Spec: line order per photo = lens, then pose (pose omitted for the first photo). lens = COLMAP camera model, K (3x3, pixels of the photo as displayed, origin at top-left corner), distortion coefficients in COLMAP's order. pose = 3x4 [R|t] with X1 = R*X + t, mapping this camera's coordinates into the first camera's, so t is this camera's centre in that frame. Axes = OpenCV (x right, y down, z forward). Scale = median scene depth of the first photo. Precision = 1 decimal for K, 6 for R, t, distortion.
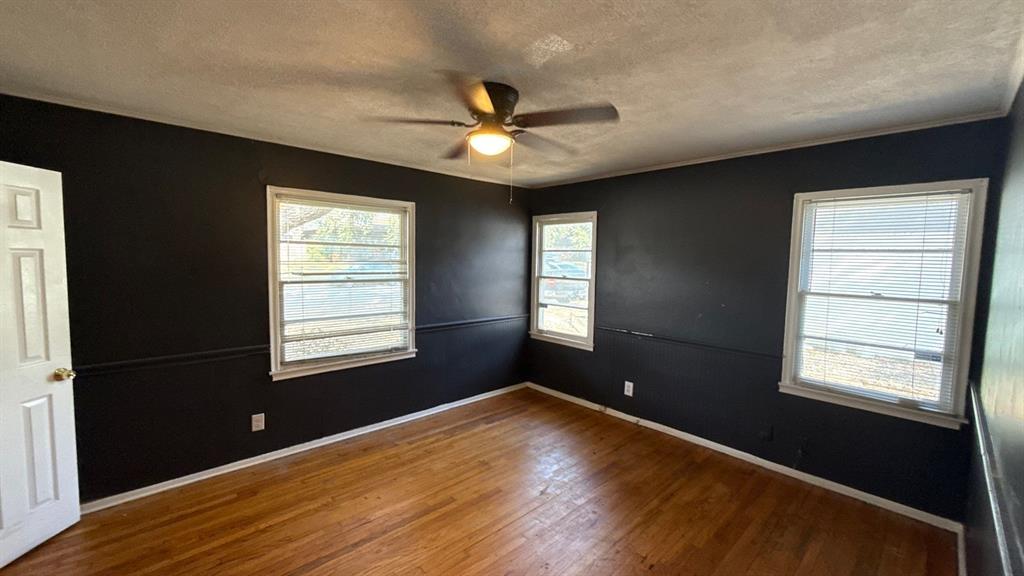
lens RADIAL K [[407.7, 0, 512.5], [0, 407.7, 286.4], [0, 0, 1]] dist [0.000577, 0.000132]
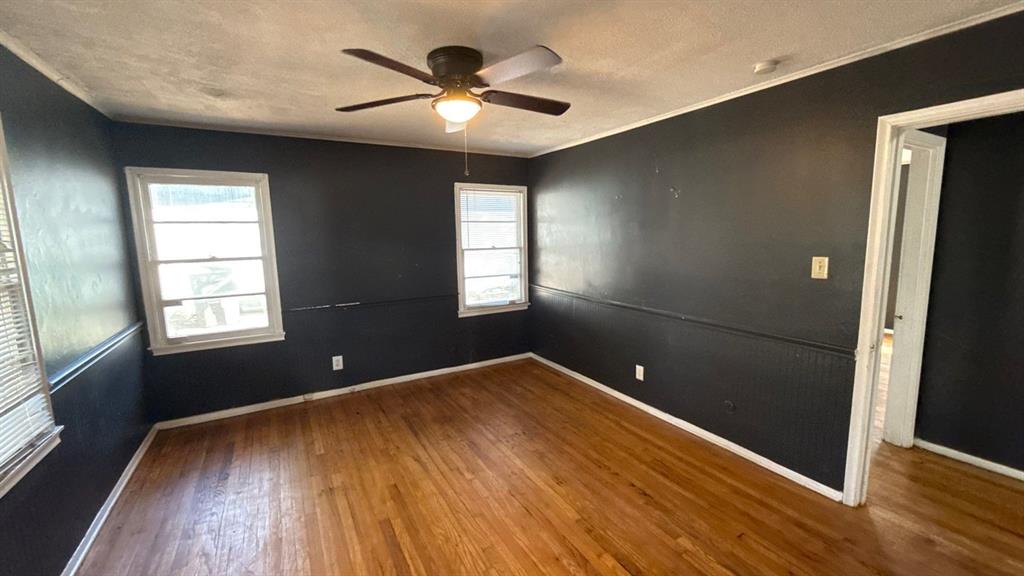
lens RADIAL K [[407.7, 0, 512.5], [0, 407.7, 286.4], [0, 0, 1]] dist [0.000577, 0.000132]
pose [[0.222764, -0.147528, 0.963645, -0.576970], [0.089882, 0.987381, 0.130384, -0.023490], [-0.970720, 0.057569, 0.233213, 0.372471]]
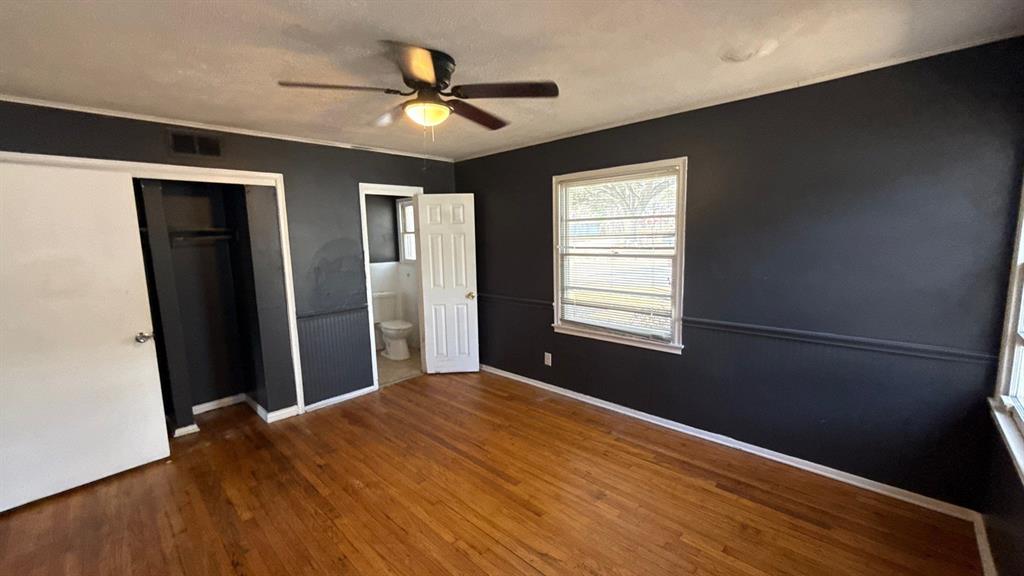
lens RADIAL K [[407.7, 0, 512.5], [0, 407.7, 286.4], [0, 0, 1]] dist [0.000577, 0.000132]
pose [[0.061630, 0.105418, -0.992516, 0.536868], [-0.046298, 0.993638, 0.102662, -0.026587], [0.997025, 0.039624, 0.066119, 0.642468]]
